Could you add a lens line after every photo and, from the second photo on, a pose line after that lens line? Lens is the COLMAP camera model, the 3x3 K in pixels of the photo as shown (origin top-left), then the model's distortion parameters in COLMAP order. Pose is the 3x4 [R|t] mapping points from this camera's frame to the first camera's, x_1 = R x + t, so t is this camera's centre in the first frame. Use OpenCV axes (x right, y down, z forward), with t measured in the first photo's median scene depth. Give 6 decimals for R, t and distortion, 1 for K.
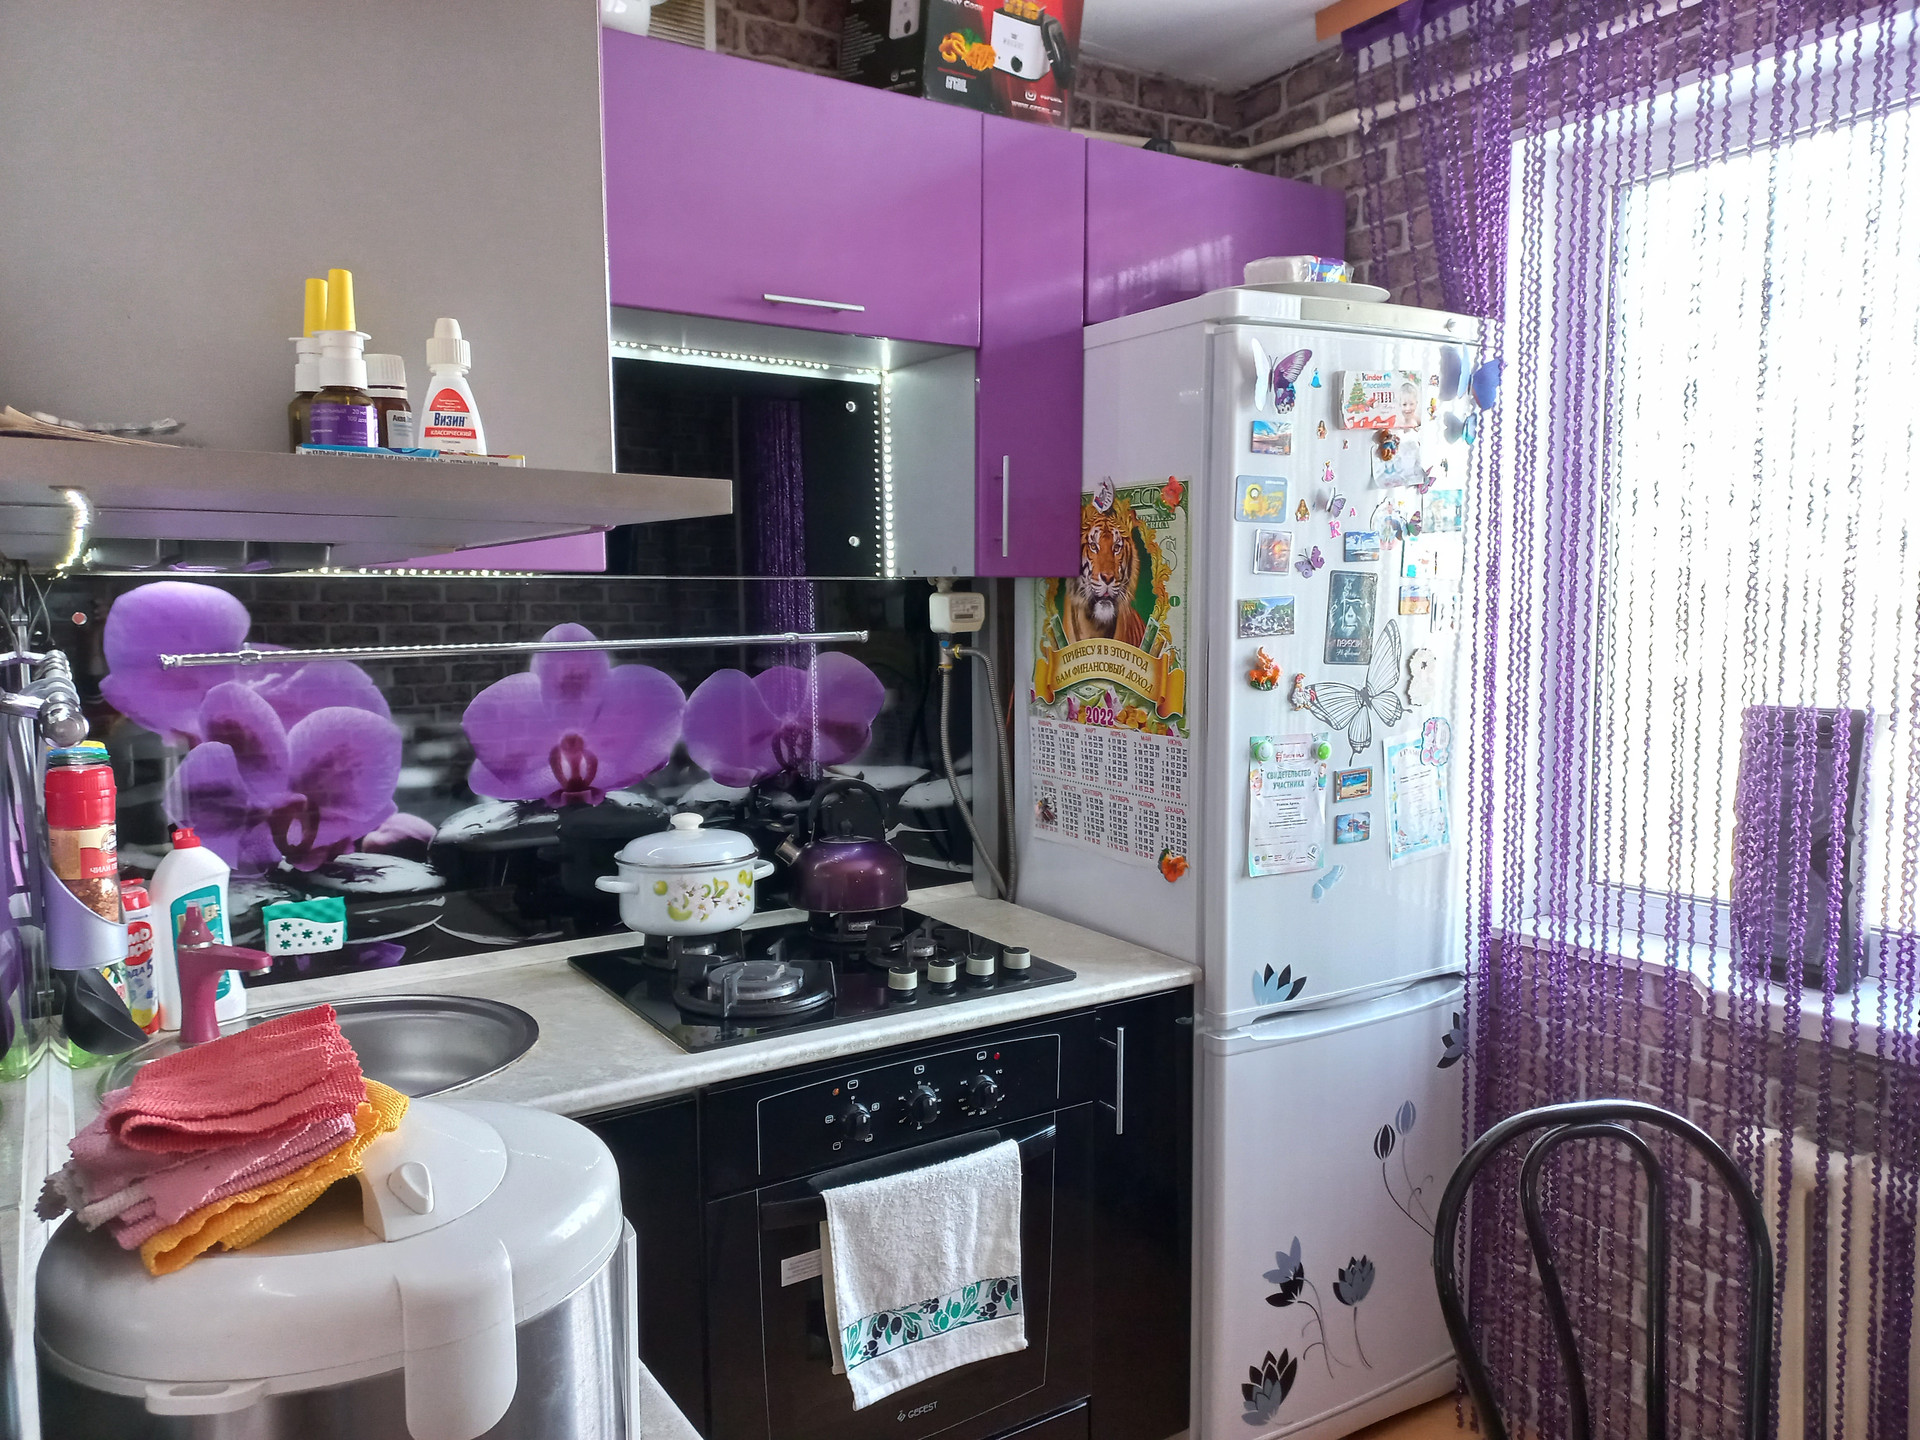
lens RADIAL K [[1373.4, 0, 960.0], [0, 1373.4, 720.0], [0, 0, 1]] dist [0.040841, -0.002666]
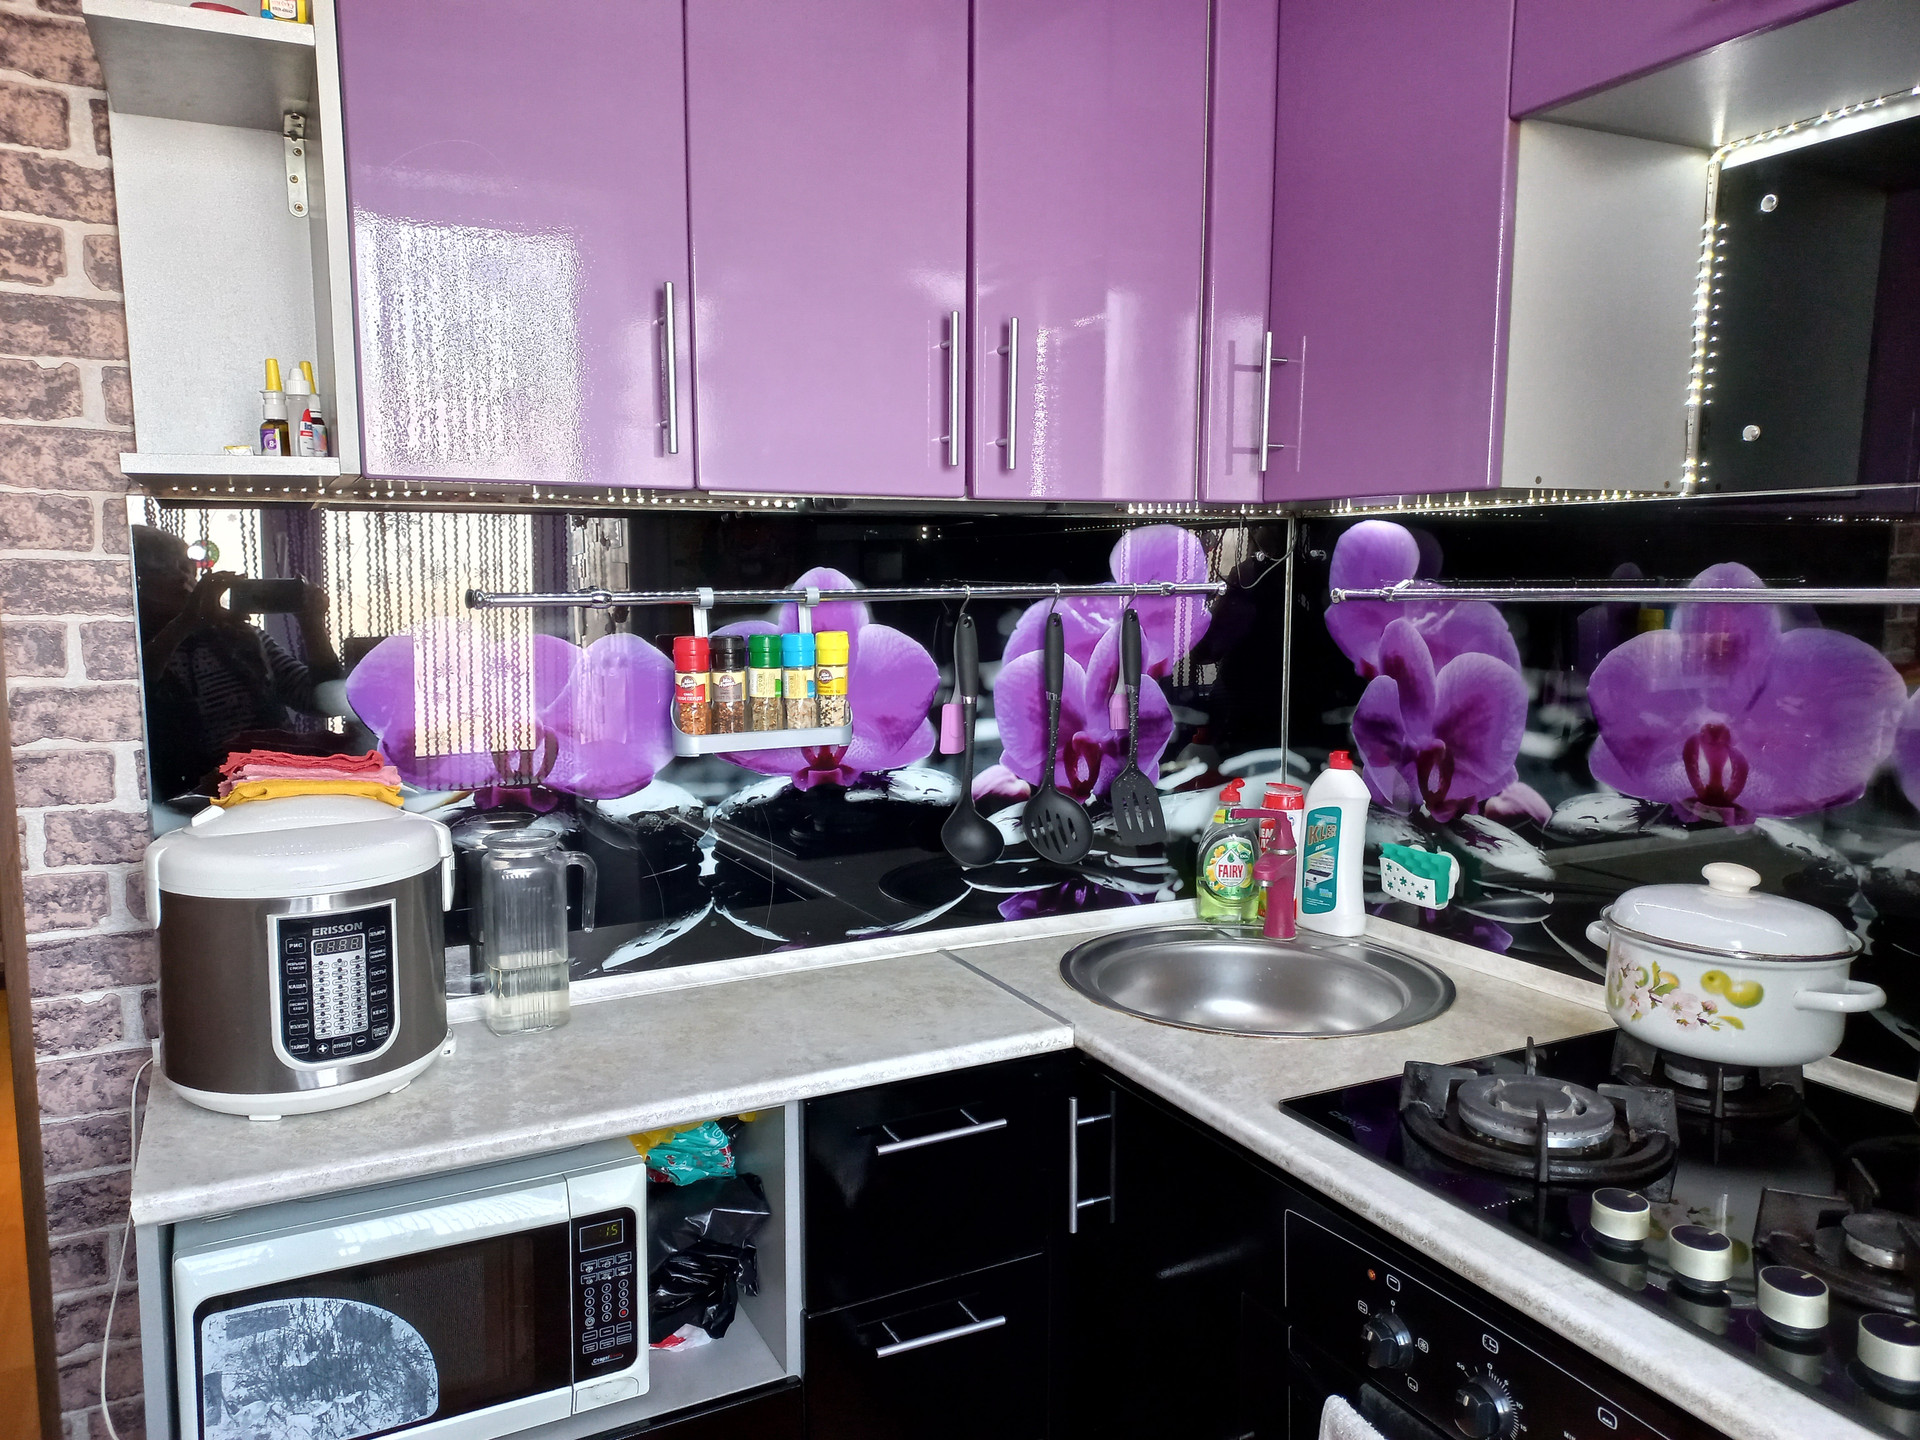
lens RADIAL K [[1373.4, 0, 960.0], [0, 1373.4, 720.0], [0, 0, 1]] dist [0.040841, -0.002666]
pose [[-0.097719, 0.116114, -0.988417, 0.478415], [-0.086744, 0.988397, 0.124688, -0.048553], [0.991426, 0.097924, -0.086513, 0.728821]]
